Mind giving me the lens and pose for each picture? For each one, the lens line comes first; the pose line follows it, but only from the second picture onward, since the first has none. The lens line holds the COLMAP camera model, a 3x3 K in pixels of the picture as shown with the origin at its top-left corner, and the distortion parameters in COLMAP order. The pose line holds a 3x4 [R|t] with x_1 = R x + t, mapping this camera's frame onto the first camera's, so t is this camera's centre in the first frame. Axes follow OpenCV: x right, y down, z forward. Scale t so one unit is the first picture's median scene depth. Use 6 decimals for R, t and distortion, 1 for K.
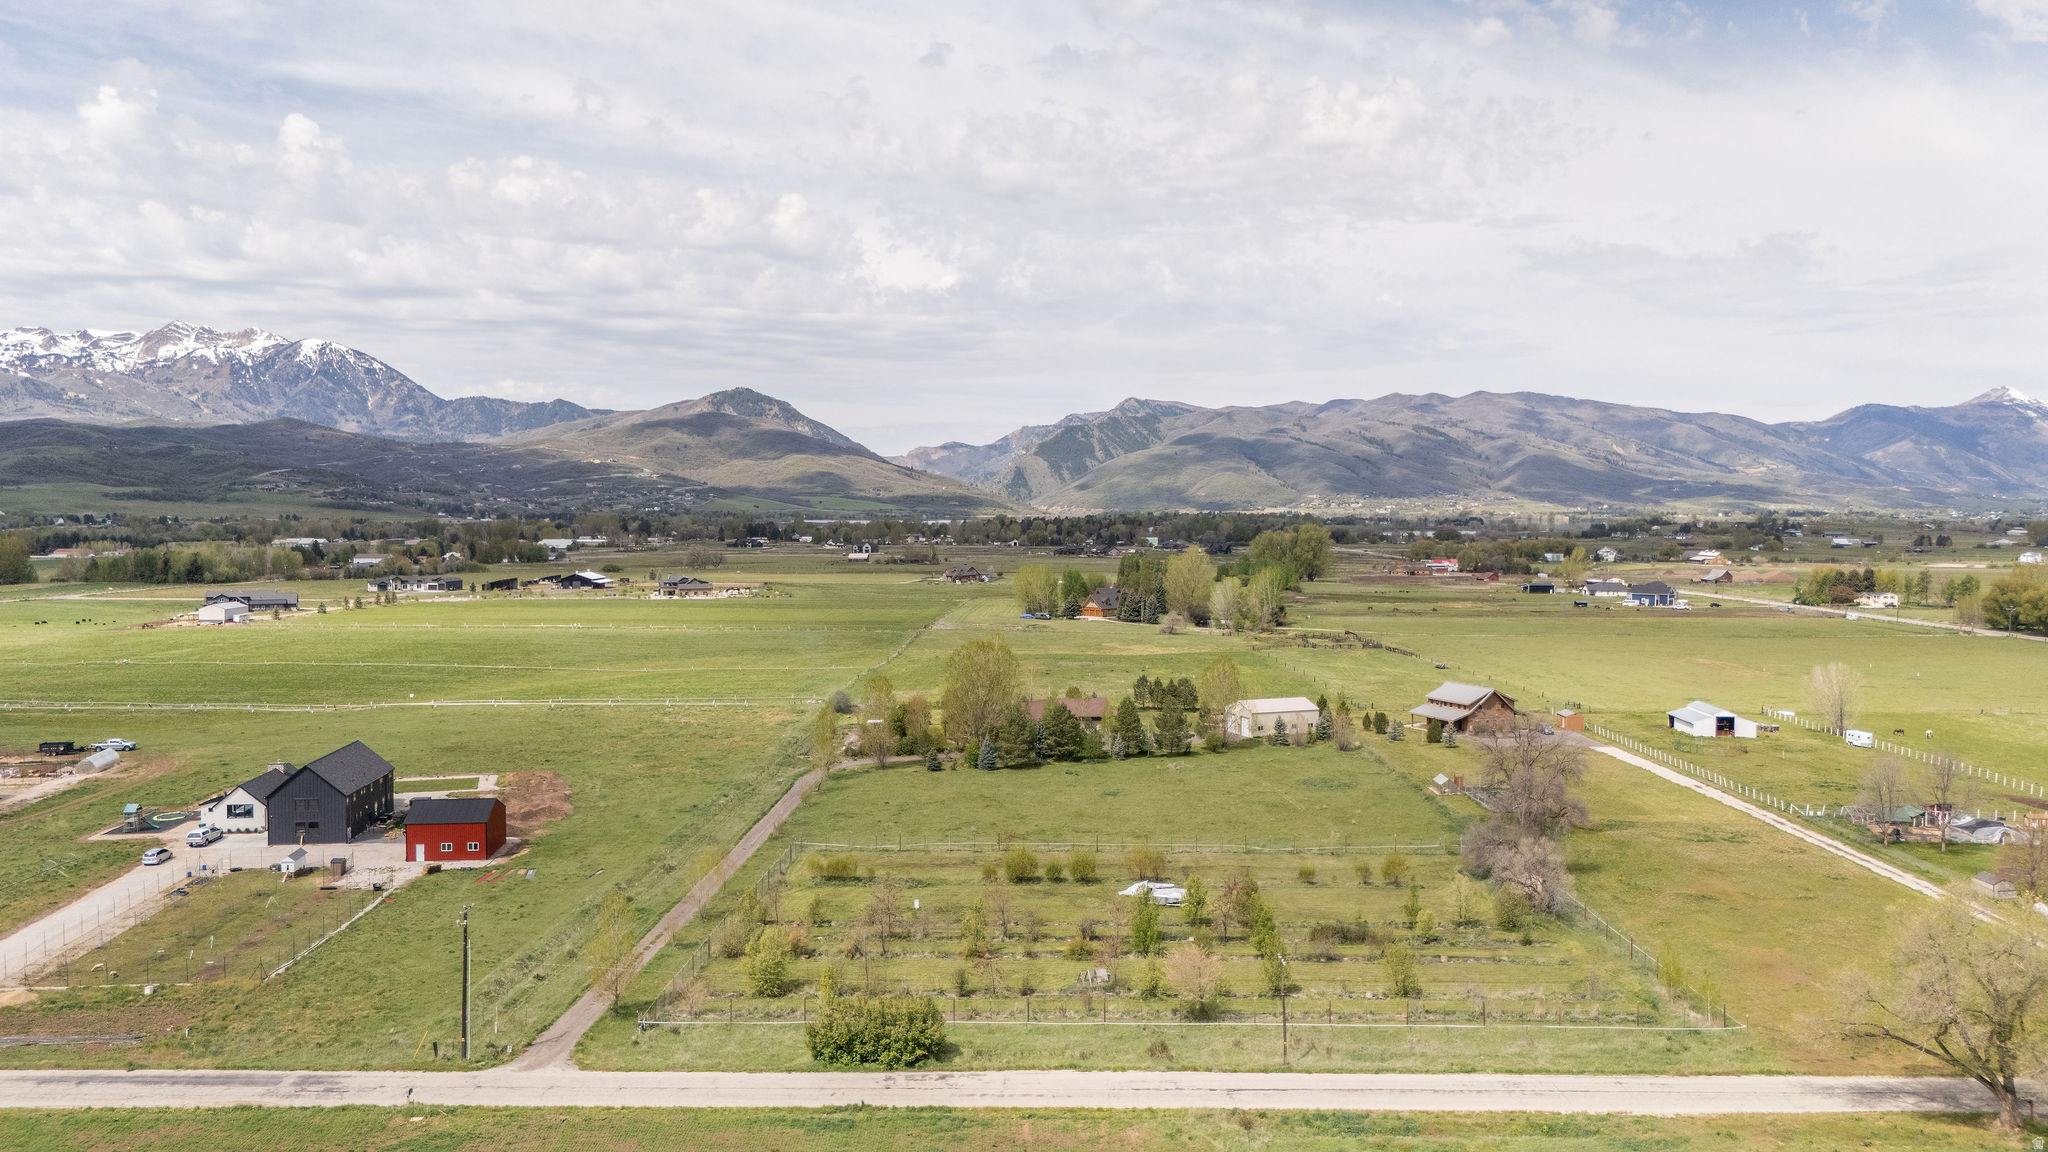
lens RADIAL K [[1496.6, 0, 1017.5], [0, 1496.6, 692.7], [0, 0, 1]] dist [0.075828, -0.047730]
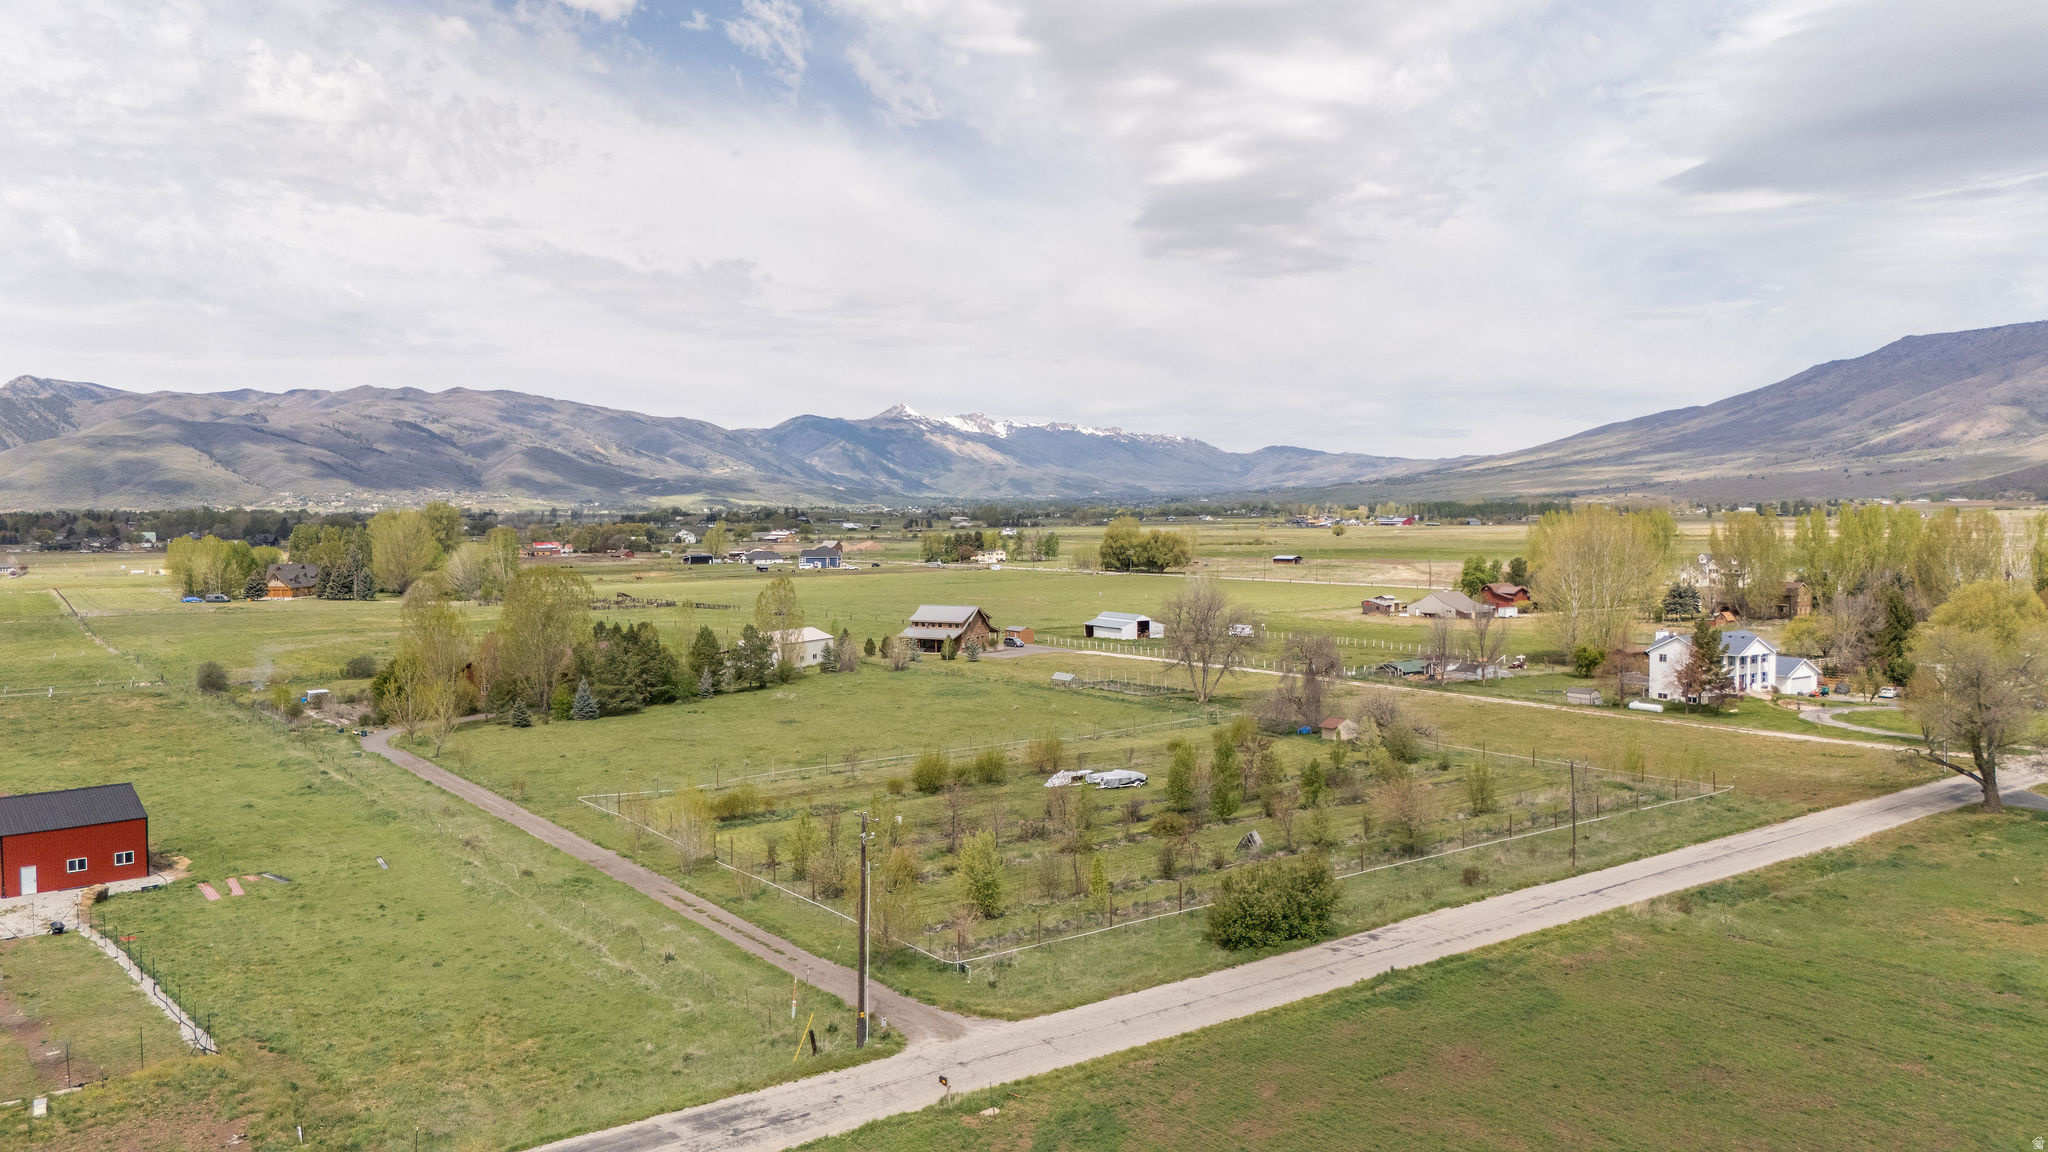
lens RADIAL K [[1497.2, 0, 1049.0], [0, 1497.2, 635.4], [0, 0, 1]] dist [0.010108, -0.010146]
pose [[0.789169, -0.061373, 0.611102, -0.107318], [0.082627, 0.996559, -0.006619, 0.011075], [-0.608593, 0.055717, 0.791524, 0.063586]]
